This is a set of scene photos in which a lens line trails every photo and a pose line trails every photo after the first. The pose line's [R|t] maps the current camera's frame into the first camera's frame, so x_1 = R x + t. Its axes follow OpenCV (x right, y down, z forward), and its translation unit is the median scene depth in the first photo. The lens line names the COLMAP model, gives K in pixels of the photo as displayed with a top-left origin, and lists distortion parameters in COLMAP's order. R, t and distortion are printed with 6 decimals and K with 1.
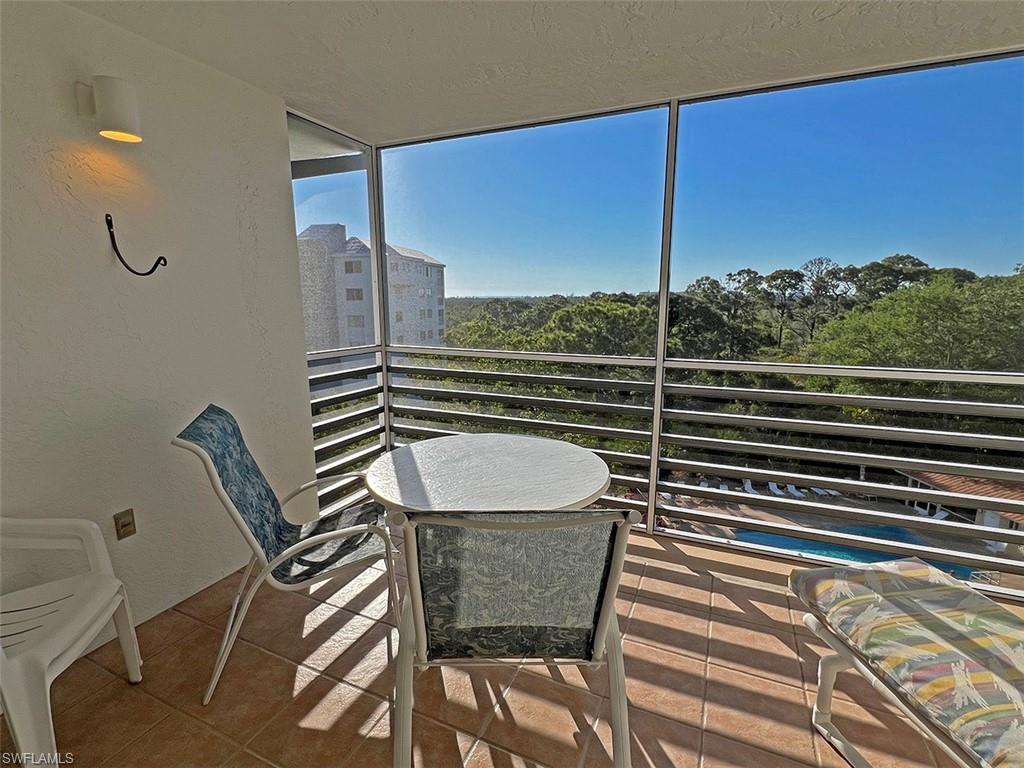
lens RADIAL K [[485.0, 0, 519.9], [0, 485.0, 383.0], [0, 0, 1]] dist [-0.001945, 0.000410]
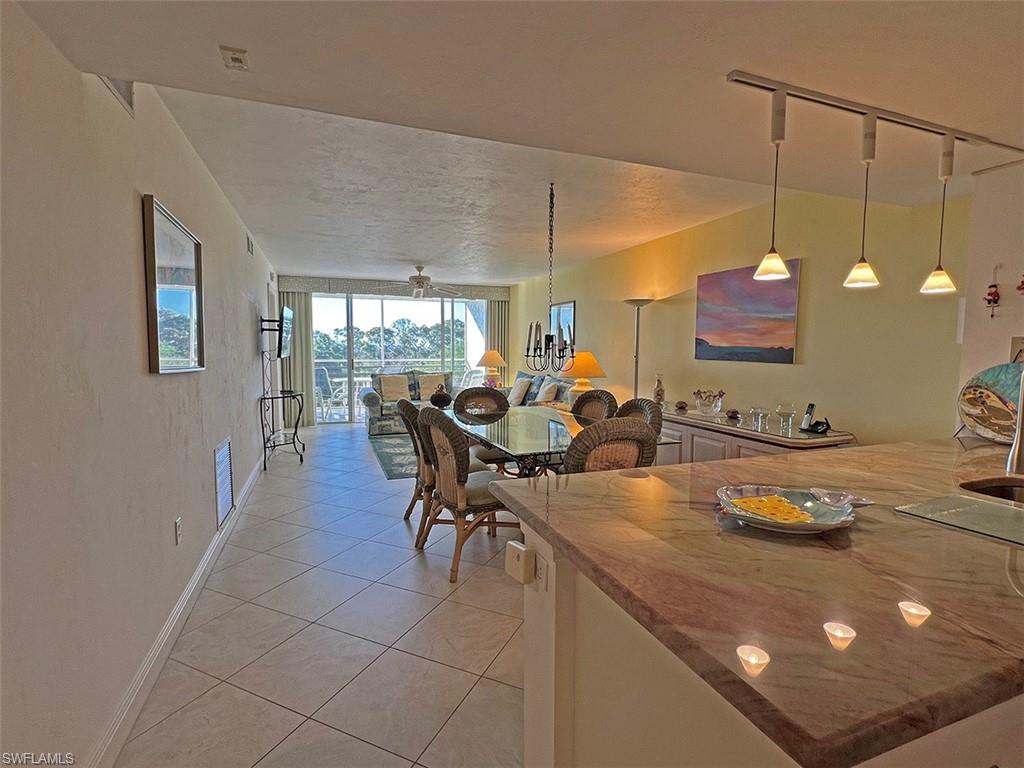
lens RADIAL K [[485.0, 0, 511.7], [0, 485.0, 386.9], [0, 0, 1]] dist [-0.001945, 0.000410]
pose [[0.721802, -0.053987, 0.689990, -0.113938], [0.121260, 0.991397, -0.049281, 0.032531], [-0.681394, 0.119239, 0.722139, -0.168938]]
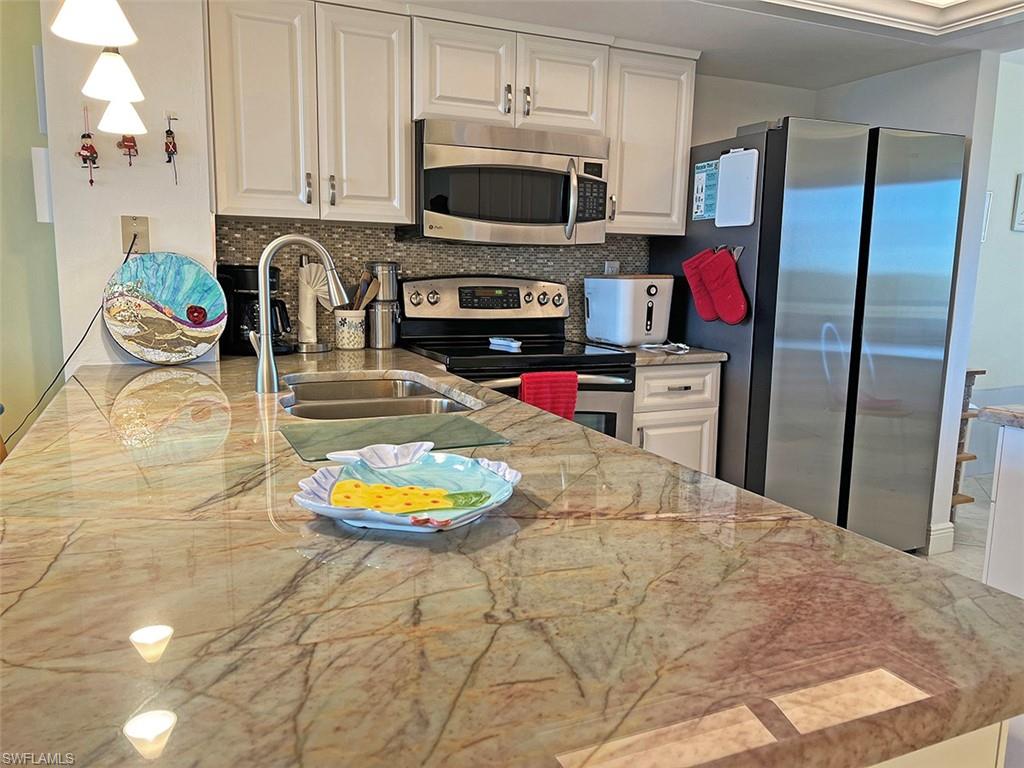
lens RADIAL K [[761.9, 0, 512.8], [0, 761.9, 382.4], [0, 0, 1]] dist [0.075714, -0.084560]
pose [[-0.730399, -0.118852, 0.672601, -0.103074], [0.102087, 0.954686, 0.279557, 0.030197], [-0.675348, 0.272852, -0.685169, -0.147878]]
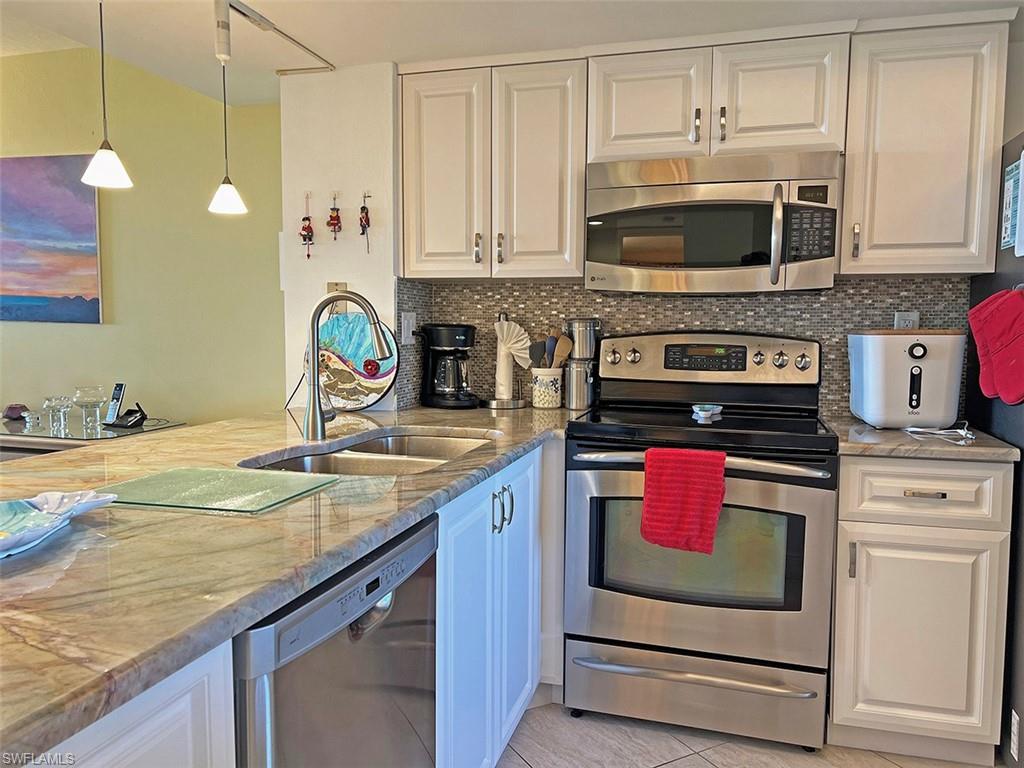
lens RADIAL K [[761.9, 0, 517.3], [0, 761.9, 384.8], [0, 0, 1]] dist [0.075714, -0.084560]
pose [[-0.128940, -0.084779, 0.988022, -0.110376], [0.170129, 0.979675, 0.106266, 0.035364], [-0.976950, 0.181793, -0.111895, -0.175067]]
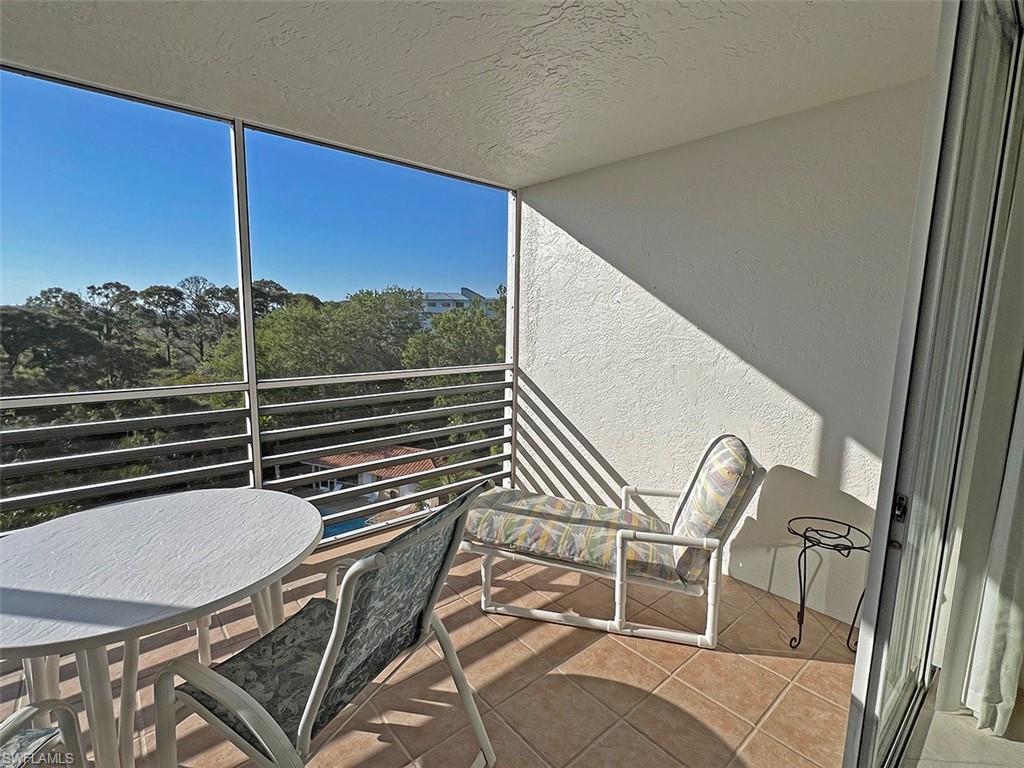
lens RADIAL K [[485.0, 0, 499.5], [0, 485.0, 382.0], [0, 0, 1]] dist [-0.001945, 0.000410]
pose [[0.444348, -0.109265, 0.889166, -0.029254], [0.143128, 0.988443, 0.049938, -0.002207], [-0.884347, 0.105075, 0.454852, 0.010441]]
